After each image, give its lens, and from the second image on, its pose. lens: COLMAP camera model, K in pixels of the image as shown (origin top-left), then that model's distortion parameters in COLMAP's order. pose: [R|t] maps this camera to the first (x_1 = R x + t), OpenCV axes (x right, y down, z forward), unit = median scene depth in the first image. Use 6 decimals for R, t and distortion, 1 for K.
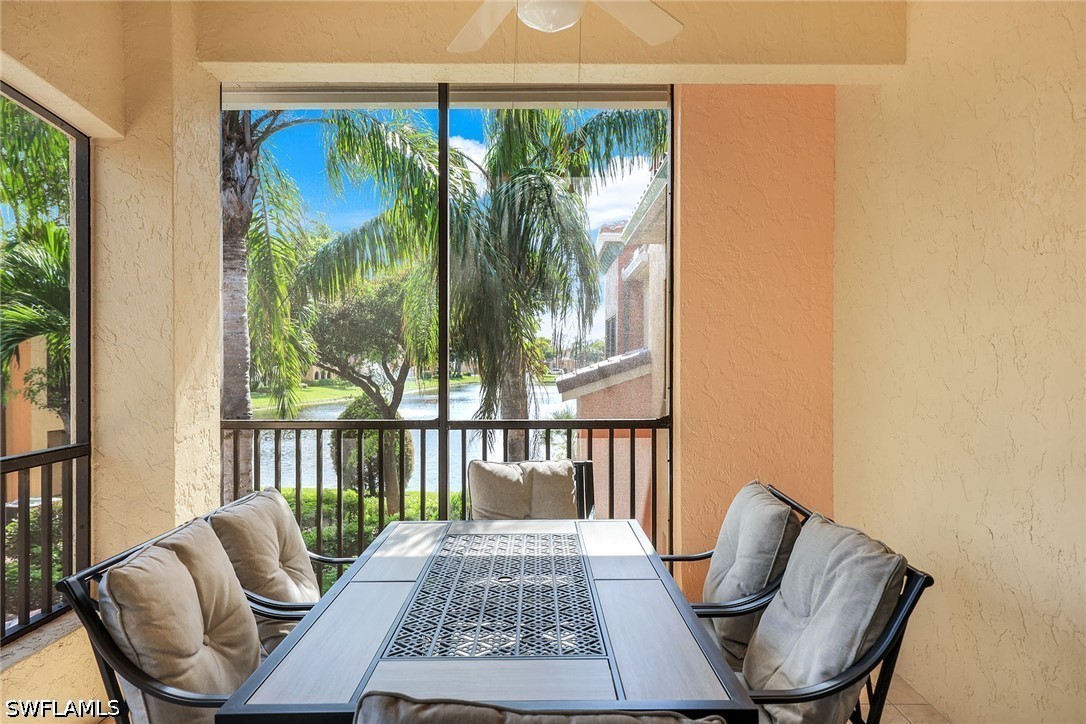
lens RADIAL K [[744.4, 0, 544.2], [0, 744.4, 355.7], [0, 0, 1]] dist [-0.001129, 0.001223]
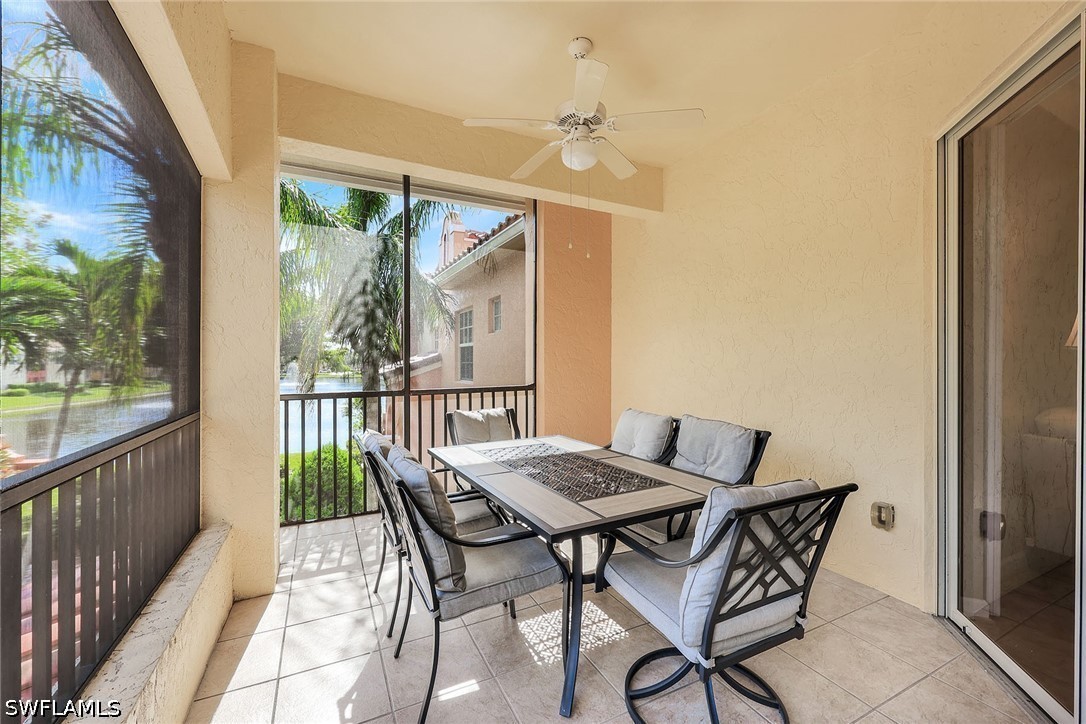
lens RADIAL K [[458.4, 0, 538.4], [0, 458.4, 363.1], [0, 0, 1]] dist [0.002237, 0.000011]
pose [[0.889110, -0.005548, 0.457659, -0.388946], [0.002551, 0.999971, 0.007167, 0.027621], [-0.457686, -0.005204, 0.889099, 0.005858]]
